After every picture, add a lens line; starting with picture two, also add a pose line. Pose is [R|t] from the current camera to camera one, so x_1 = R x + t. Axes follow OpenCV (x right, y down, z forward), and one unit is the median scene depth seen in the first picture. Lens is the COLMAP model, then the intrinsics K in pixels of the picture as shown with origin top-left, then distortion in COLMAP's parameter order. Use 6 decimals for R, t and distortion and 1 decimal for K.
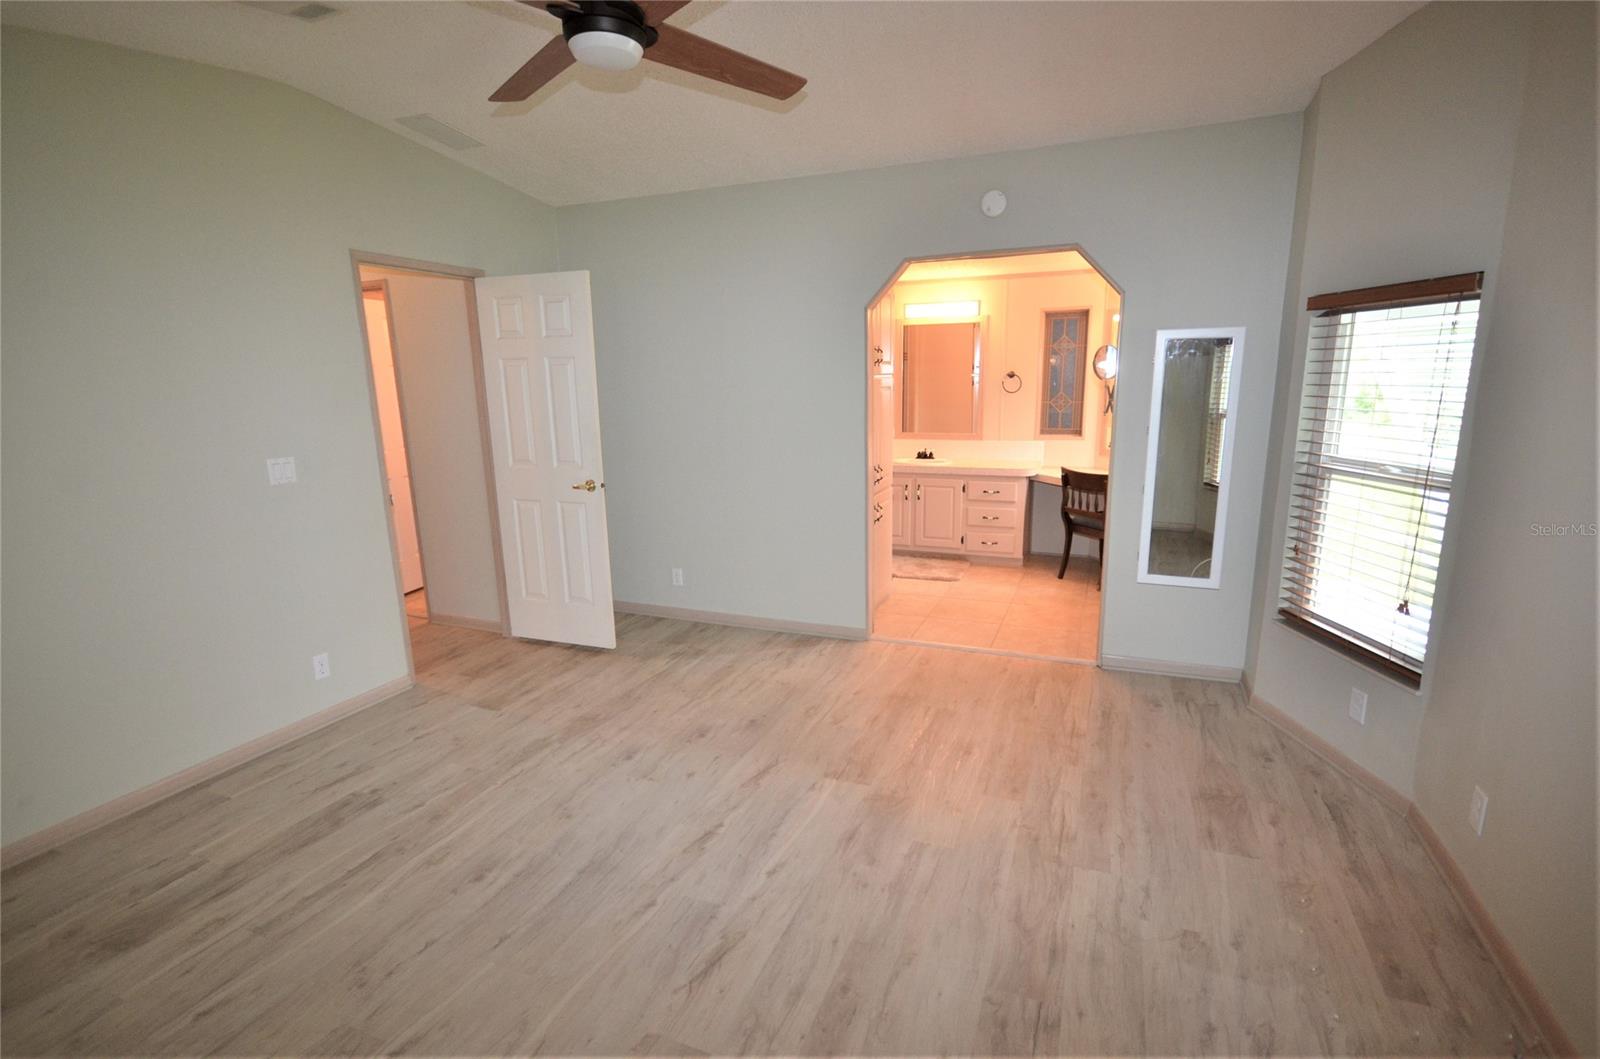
lens RADIAL K [[741.0, 0, 834.8], [0, 741.0, 538.3], [0, 0, 1]] dist [-0.001863, 0.000083]
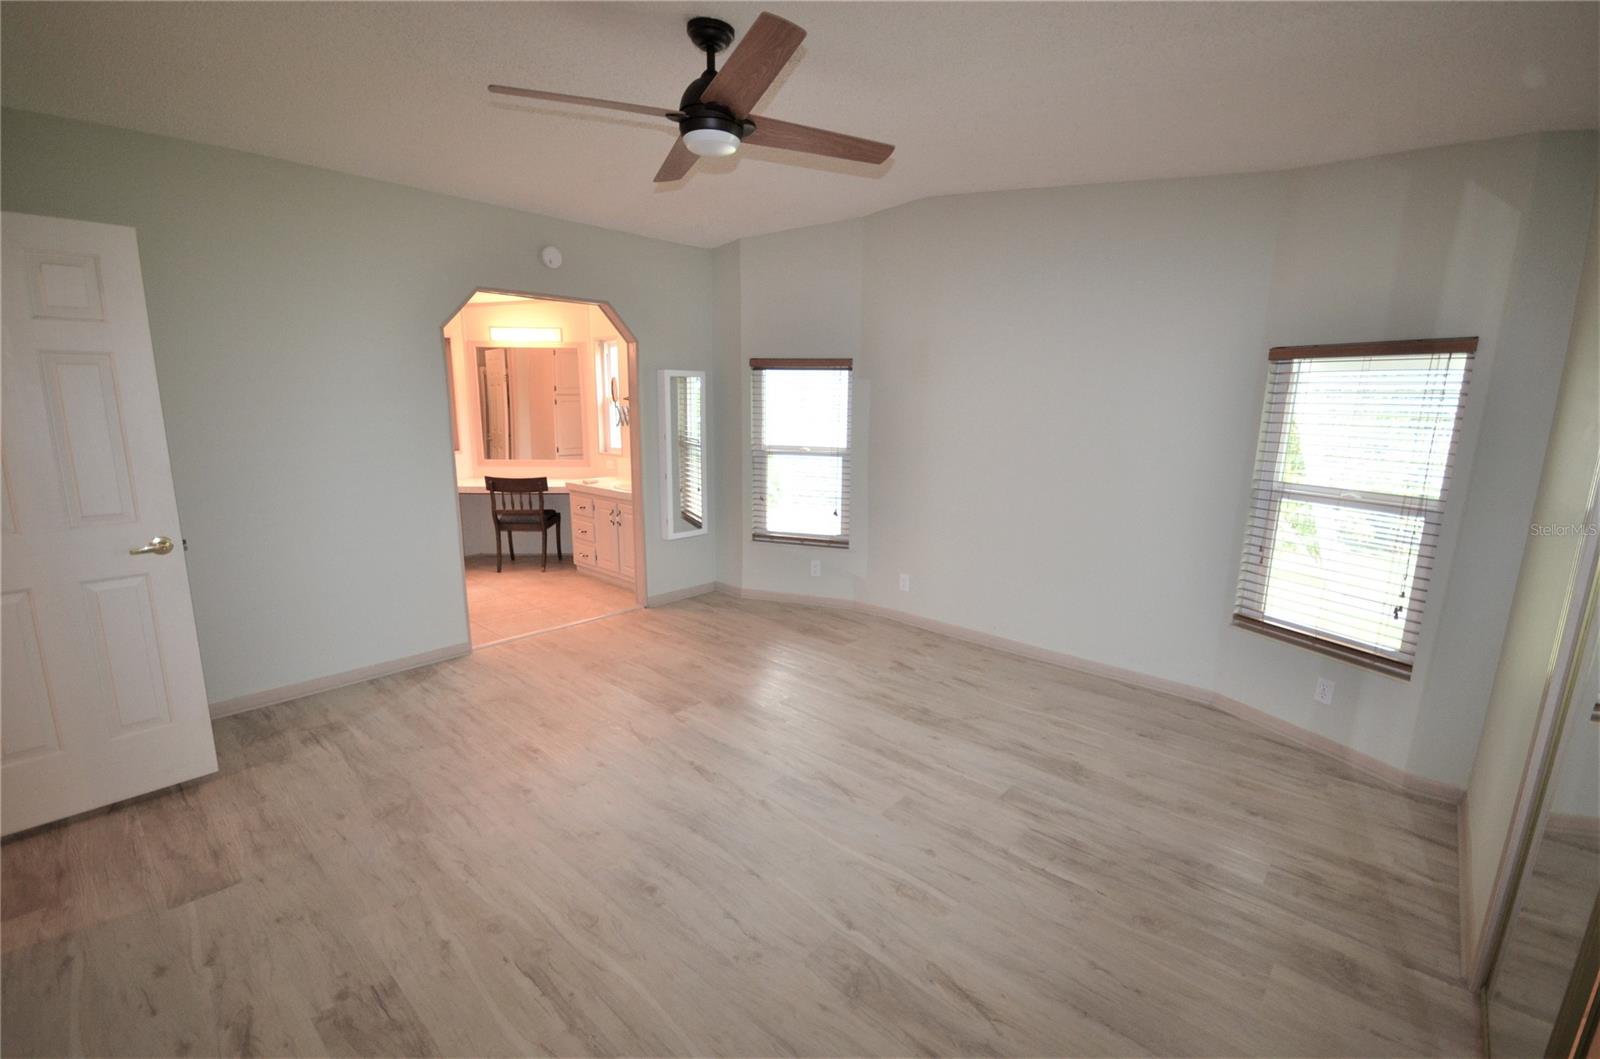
lens RADIAL K [[660.3, 0, 800.0], [0, 660.3, 529.5], [0, 0, 1]] dist [-0.001214, -0.000020]
pose [[0.378429, -0.159951, 0.911706, -0.704589], [0.177159, 0.979264, 0.098268, -0.044450], [-0.908519, 0.124329, 0.398919, 0.245518]]
